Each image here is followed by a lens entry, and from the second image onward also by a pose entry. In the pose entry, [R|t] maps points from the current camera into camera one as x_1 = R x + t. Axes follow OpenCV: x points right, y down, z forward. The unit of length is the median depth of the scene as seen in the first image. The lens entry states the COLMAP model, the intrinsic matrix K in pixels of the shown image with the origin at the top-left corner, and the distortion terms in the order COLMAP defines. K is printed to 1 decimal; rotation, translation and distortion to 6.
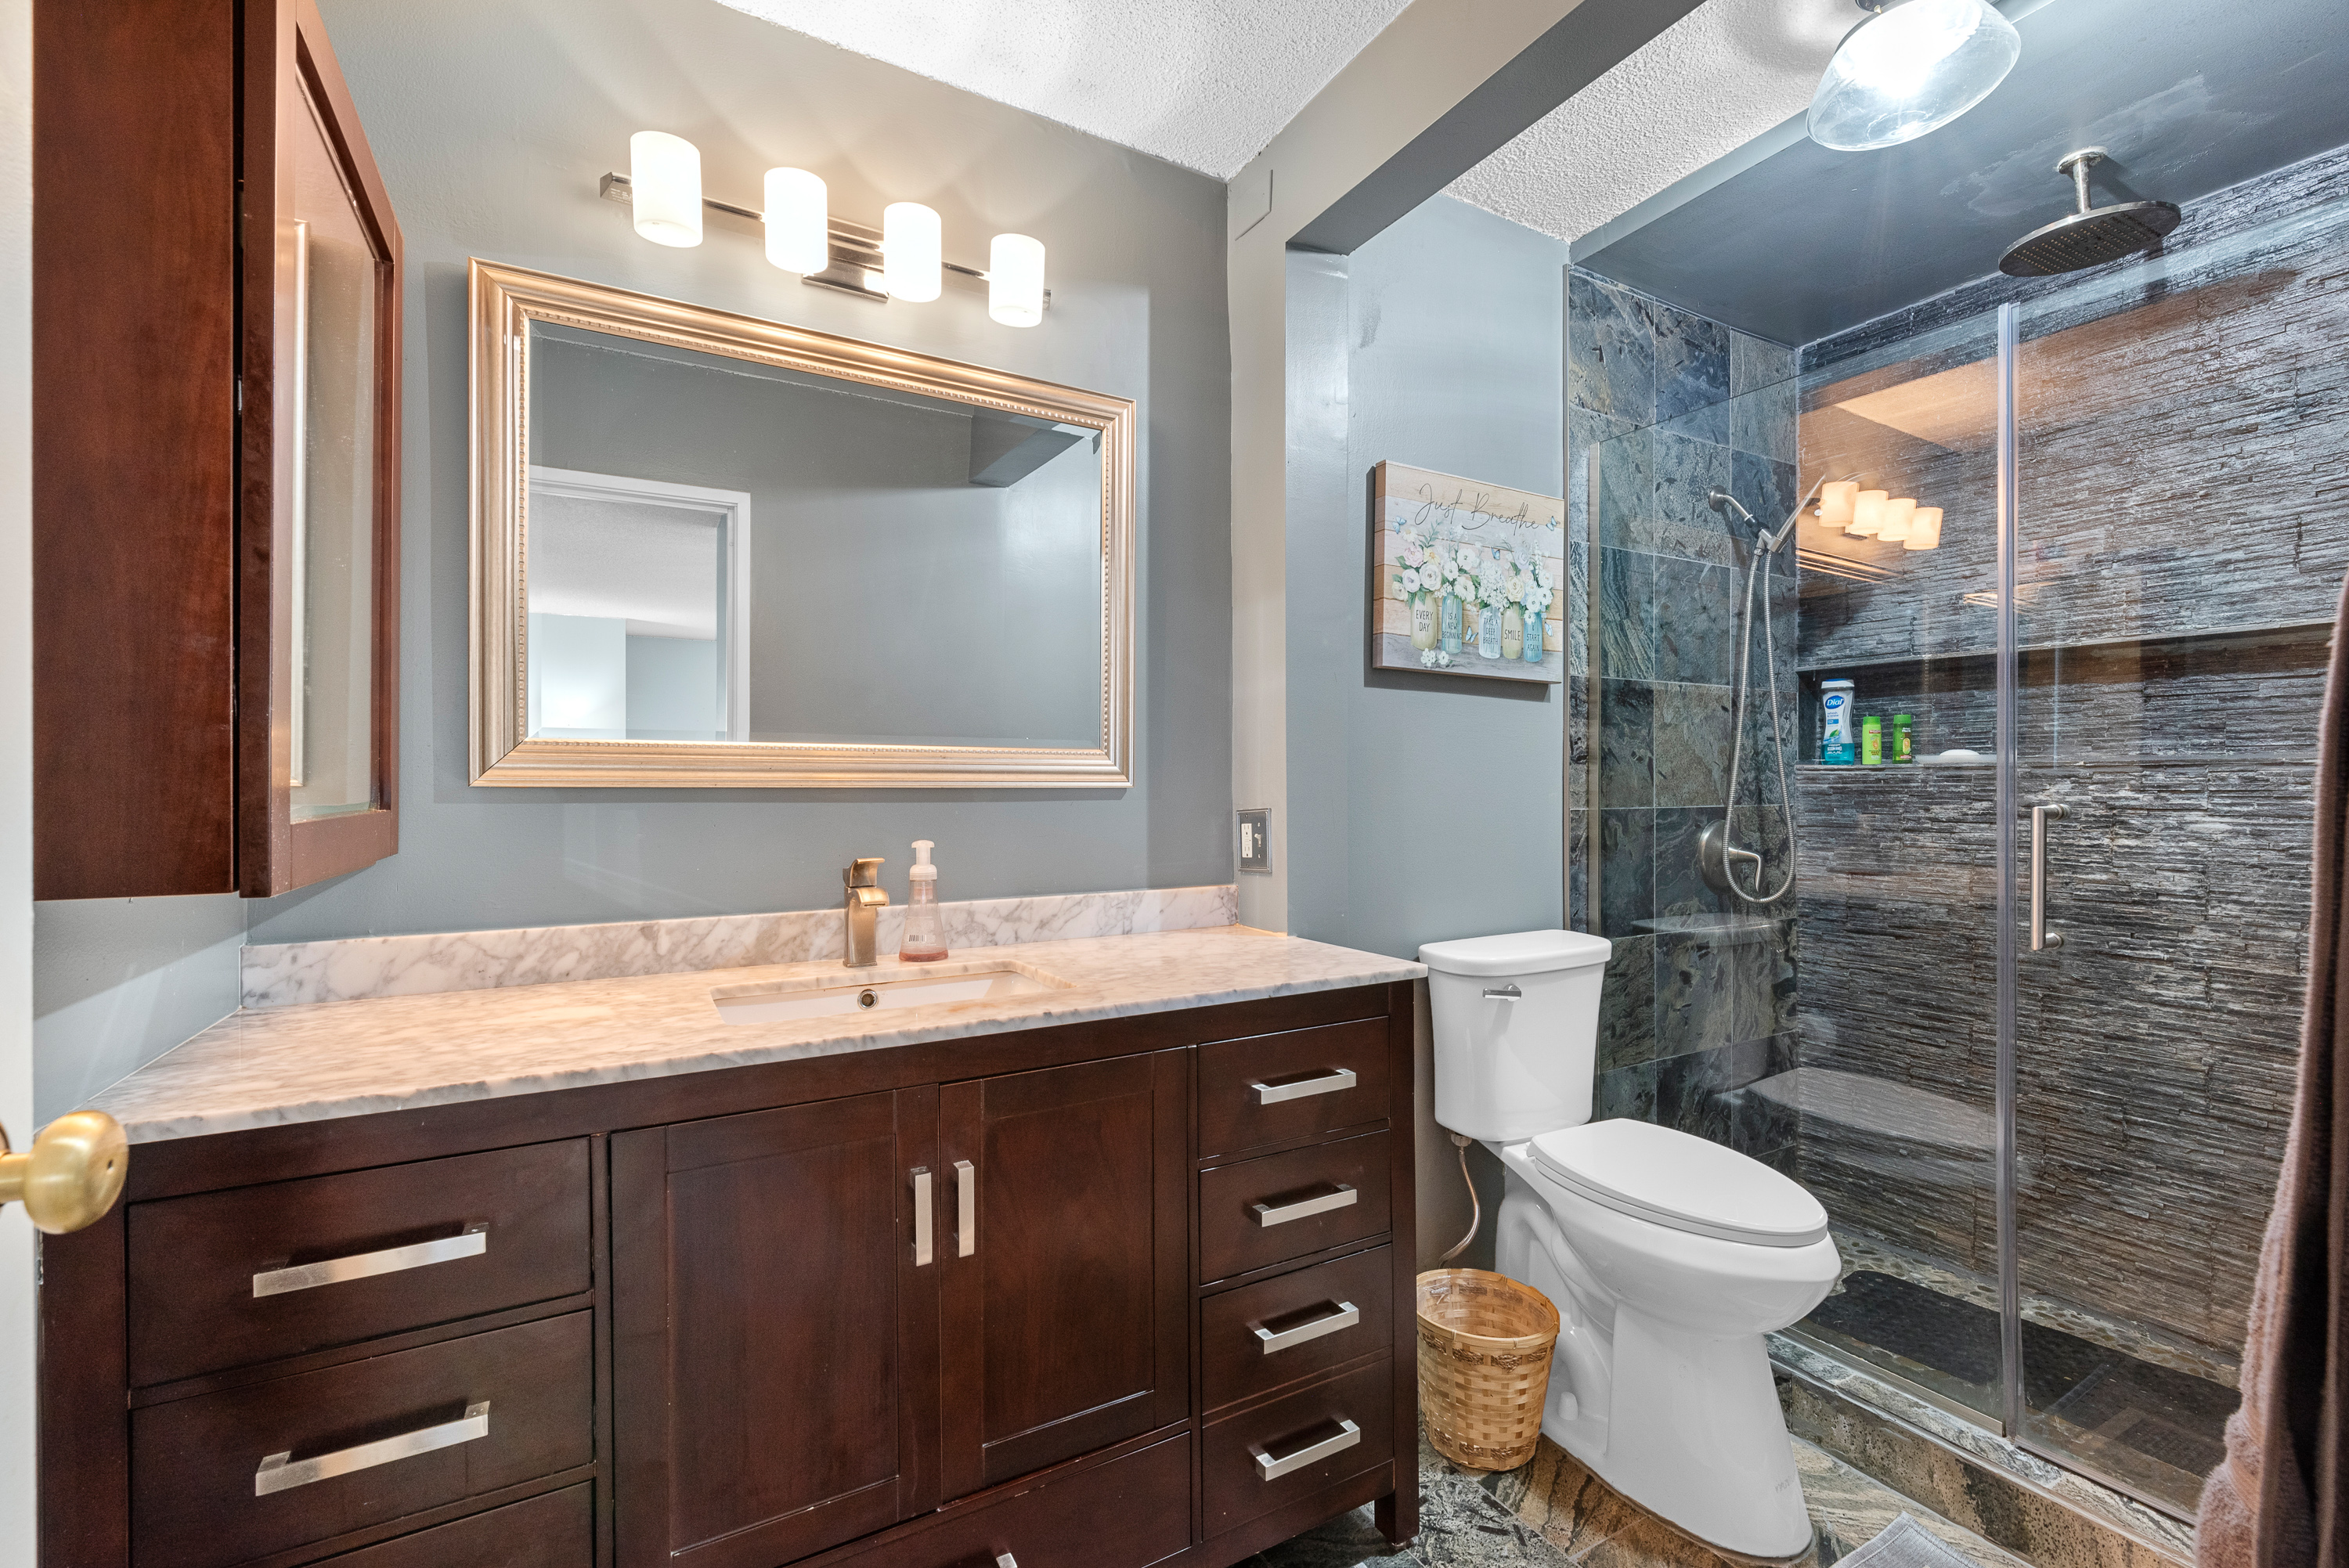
lens RADIAL K [[1025.4, 0, 1182.0], [0, 1025.4, 786.0], [0, 0, 1]] dist [0.001245, -0.000819]
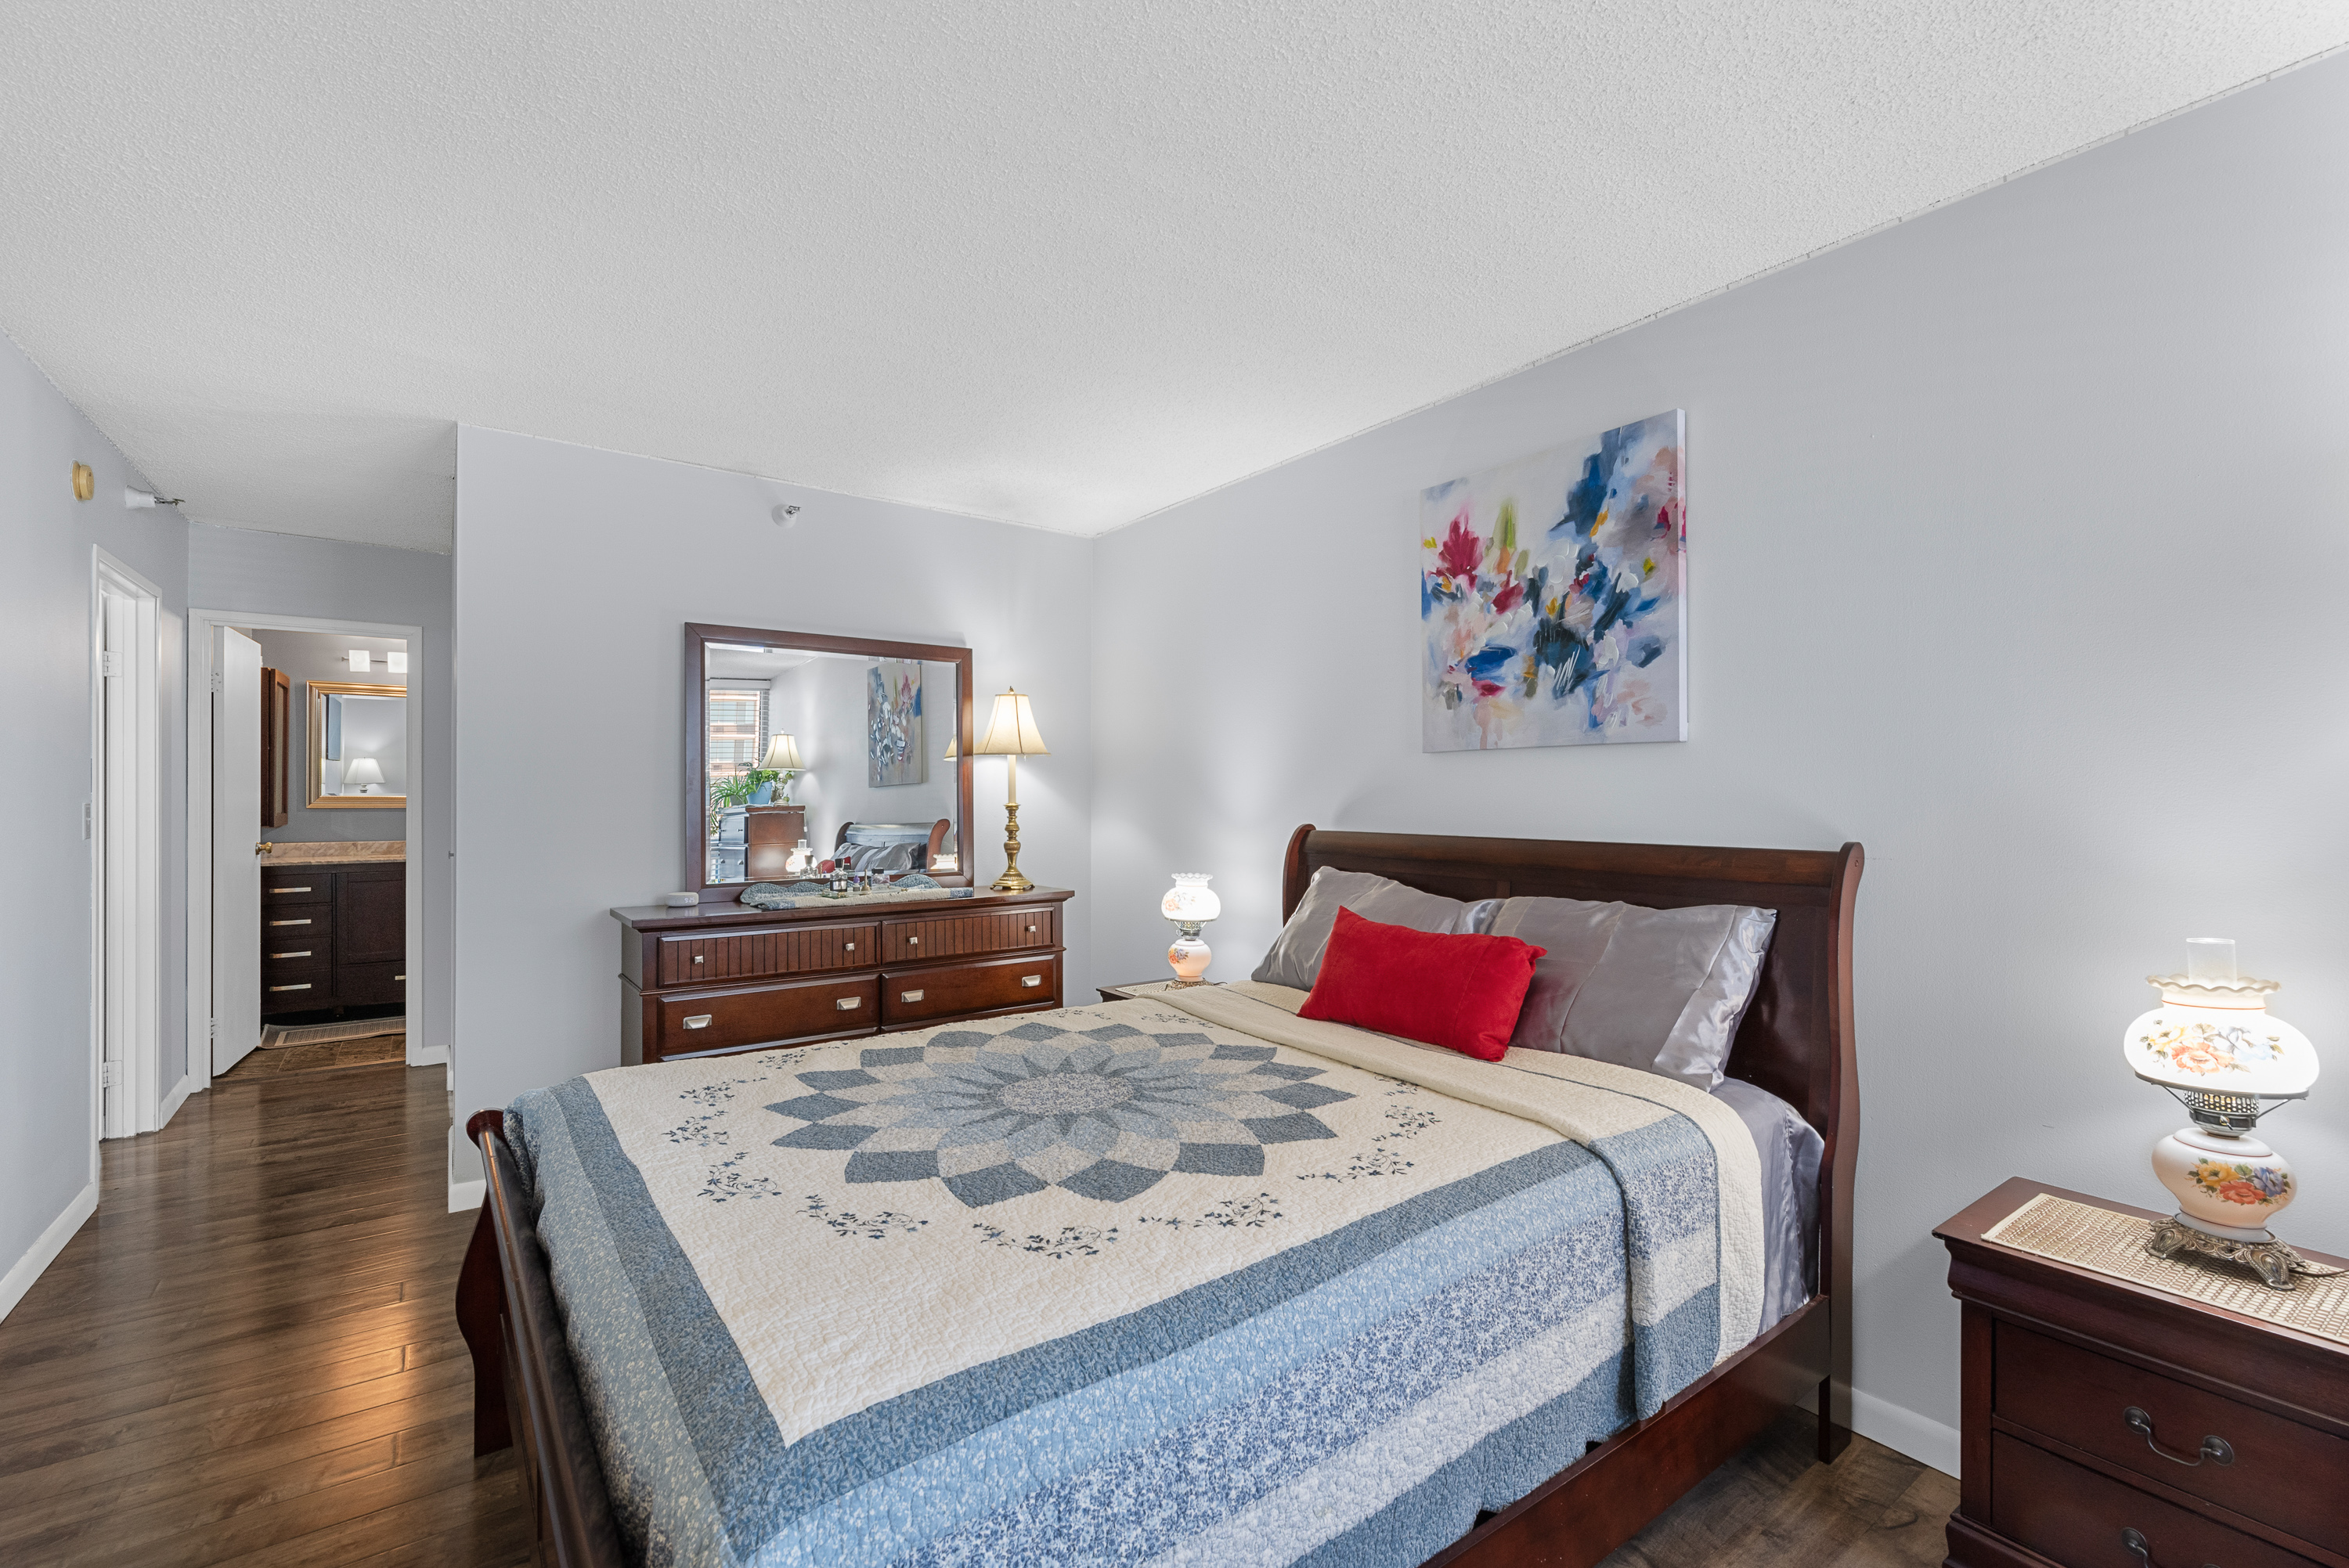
lens RADIAL K [[1025.4, 0, 1163.8], [0, 1025.4, 801.8], [0, 0, 1]] dist [0.001245, -0.000819]
pose [[0.995575, 0.000255, 0.093971, 2.310229], [-0.000384, 0.999999, 0.001352, -0.030245], [-0.093971, -0.001383, 0.995574, -3.371683]]
